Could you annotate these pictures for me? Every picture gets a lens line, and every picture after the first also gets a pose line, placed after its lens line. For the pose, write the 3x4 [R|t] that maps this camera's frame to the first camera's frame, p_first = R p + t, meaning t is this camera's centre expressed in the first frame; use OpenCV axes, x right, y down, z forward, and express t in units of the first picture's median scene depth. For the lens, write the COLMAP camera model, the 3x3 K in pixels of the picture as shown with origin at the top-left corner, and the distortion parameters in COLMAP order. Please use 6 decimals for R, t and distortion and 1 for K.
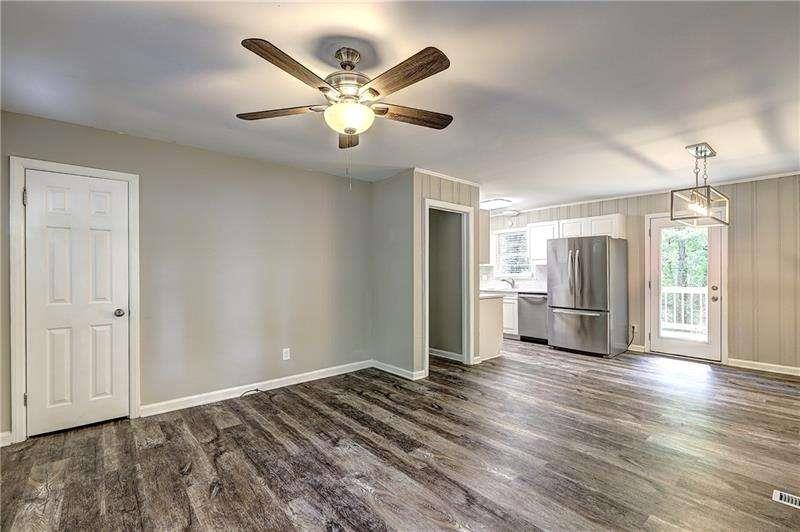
lens RADIAL K [[358.8, 0, 402.0], [0, 358.8, 270.6], [0, 0, 1]] dist [-0.003127, 0.000778]
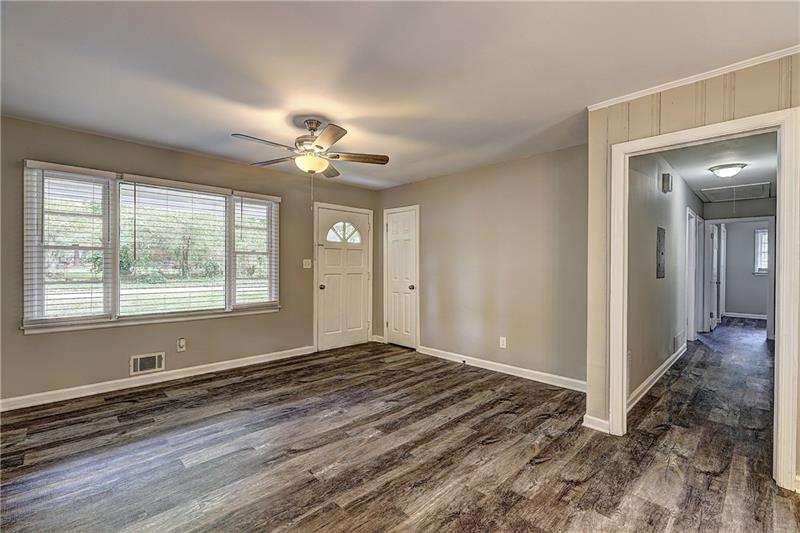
lens RADIAL K [[358.8, 0, 399.8], [0, 358.8, 263.4], [0, 0, 1]] dist [-0.003127, 0.000778]
pose [[0.056391, 0.000064, -0.998409, 0.889737], [-0.000495, 1.000000, 0.000036, 0.003628], [0.998409, 0.000492, 0.056391, 0.807825]]
